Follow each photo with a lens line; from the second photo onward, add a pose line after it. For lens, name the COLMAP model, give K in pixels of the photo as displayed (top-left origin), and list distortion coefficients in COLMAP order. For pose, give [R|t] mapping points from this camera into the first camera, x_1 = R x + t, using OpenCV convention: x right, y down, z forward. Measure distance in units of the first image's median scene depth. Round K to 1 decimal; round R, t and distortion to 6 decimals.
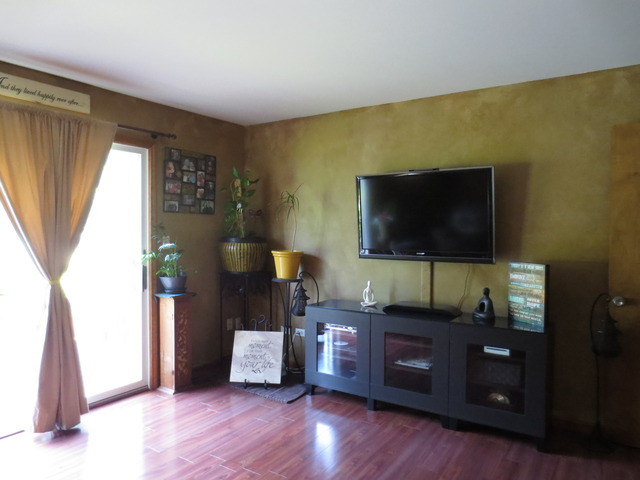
lens RADIAL K [[452.5, 0, 313.8], [0, 452.5, 239.2], [0, 0, 1]] dist [-0.011514, 0.013080]
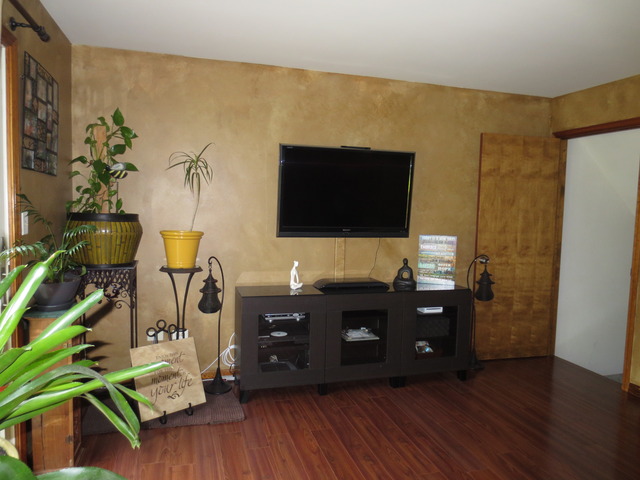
lens RADIAL K [[452.5, 0, 316.6], [0, 452.5, 238.8], [0, 0, 1]] dist [-0.011514, 0.013080]
pose [[0.646826, -0.043628, 0.761389, -0.601498], [-0.002515, 0.998235, 0.059336, -0.008957], [-0.762633, -0.040295, 0.645575, 0.409578]]
